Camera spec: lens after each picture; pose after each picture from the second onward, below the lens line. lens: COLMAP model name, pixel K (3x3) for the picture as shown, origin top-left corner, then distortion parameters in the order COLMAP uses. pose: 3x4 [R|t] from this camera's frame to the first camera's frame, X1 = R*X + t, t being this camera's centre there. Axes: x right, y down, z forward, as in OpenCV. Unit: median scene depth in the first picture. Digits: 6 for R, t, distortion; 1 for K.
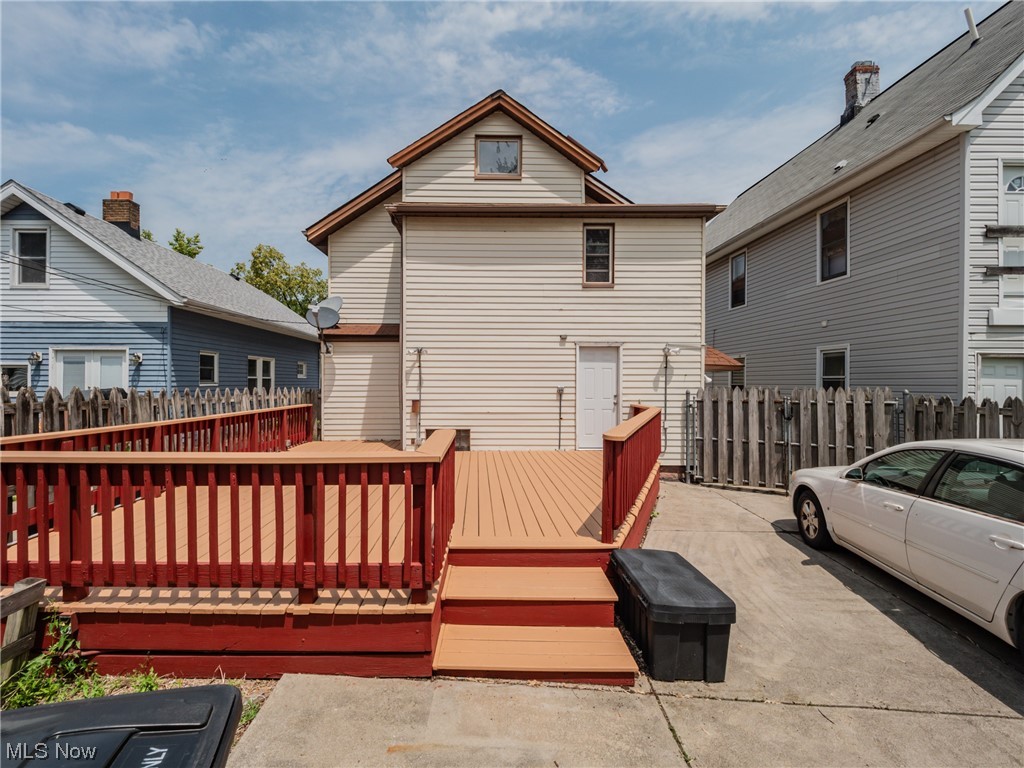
lens RADIAL K [[451.9, 0, 513.0], [0, 451.9, 382.0], [0, 0, 1]] dist [-0.006312, -0.001812]
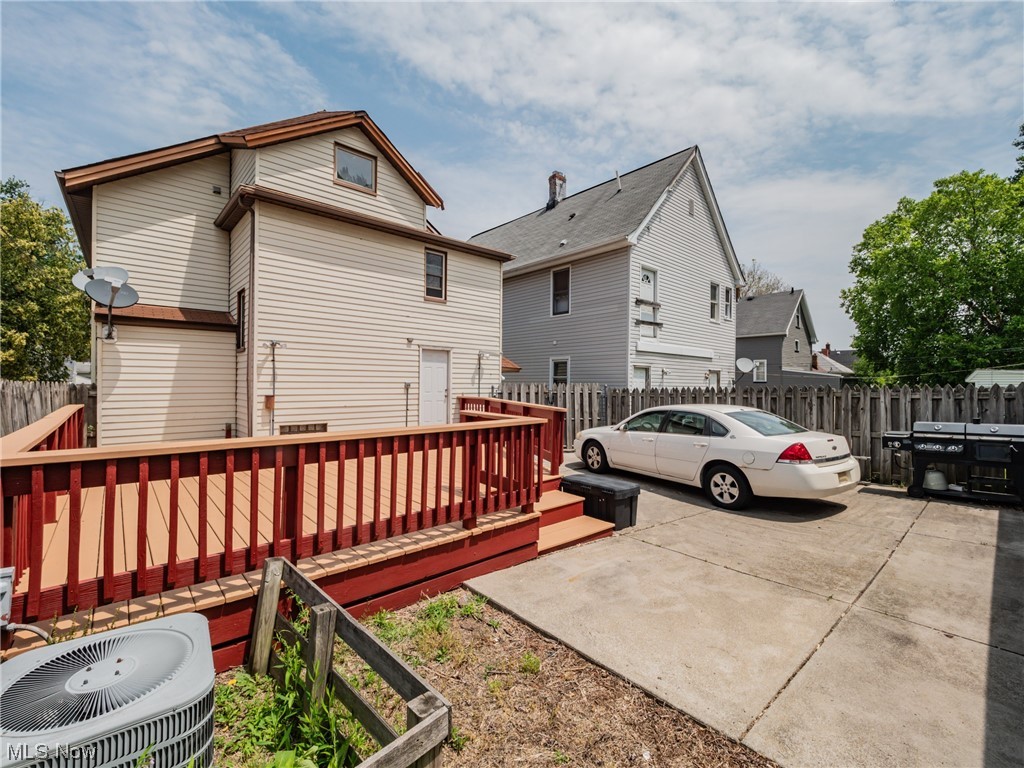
lens RADIAL K [[451.9, 0, 505.2], [0, 451.9, 382.7], [0, 0, 1]] dist [-0.006312, -0.001812]
pose [[0.745873, 0.004771, 0.666072, -0.488657], [-0.003356, 0.999989, -0.003405, 0.014897], [-0.666080, 0.000304, 0.745880, -0.044185]]
